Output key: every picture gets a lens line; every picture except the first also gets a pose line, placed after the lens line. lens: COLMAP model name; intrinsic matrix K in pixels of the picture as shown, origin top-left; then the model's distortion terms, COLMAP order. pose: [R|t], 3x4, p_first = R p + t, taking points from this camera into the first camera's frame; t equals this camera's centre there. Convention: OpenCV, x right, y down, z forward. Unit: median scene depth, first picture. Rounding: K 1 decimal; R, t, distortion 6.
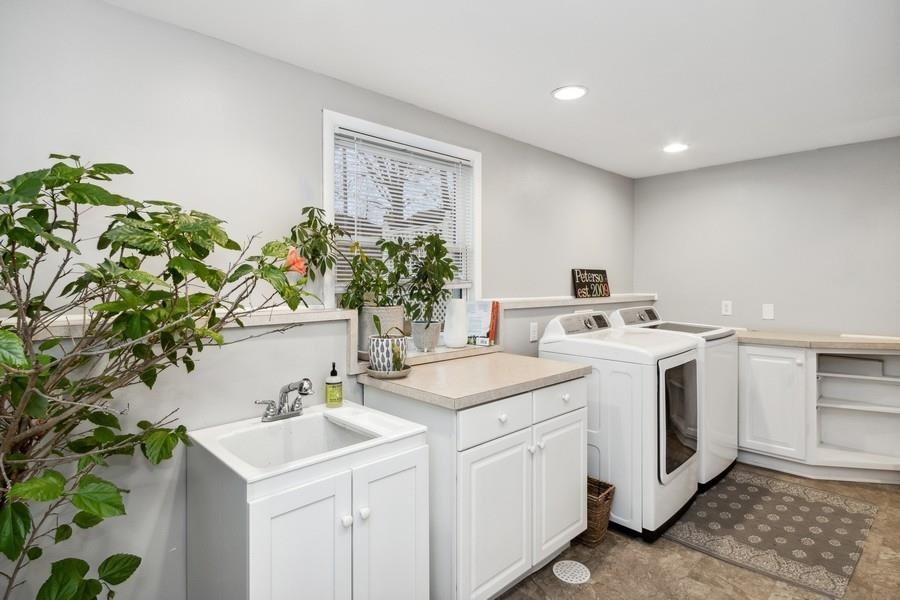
lens RADIAL K [[443.5, 0, 445.2], [0, 443.5, 300.1], [0, 0, 1]] dist [-0.001045, -0.000483]
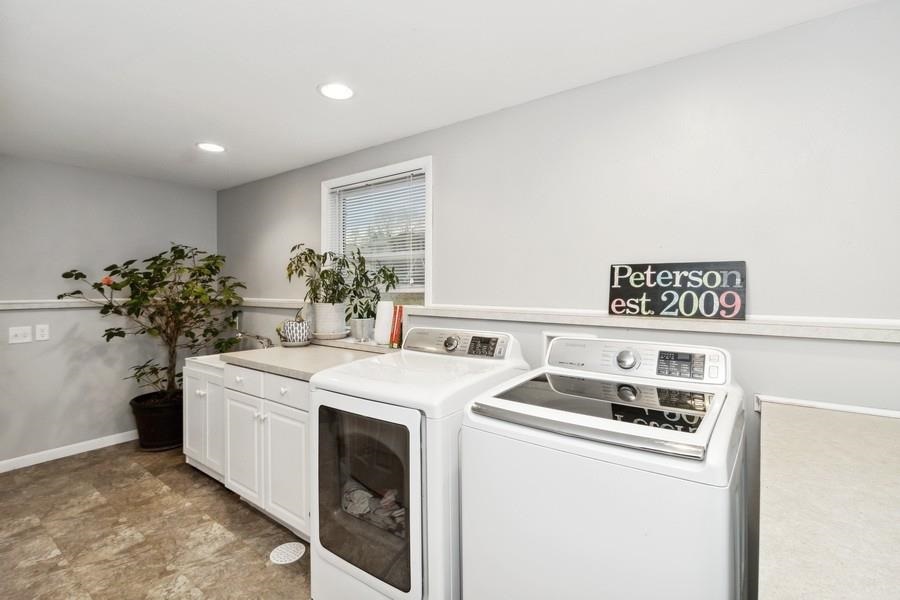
lens RADIAL K [[419.9, 0, 445.4], [0, 419.9, 282.5], [0, 0, 1]] dist [0.001771, 0.000093]
pose [[0.181595, 0.011351, -0.983308, 0.782738], [-0.029432, 0.999548, 0.006103, -0.042678], [0.982933, 0.027833, 0.181847, 0.670822]]
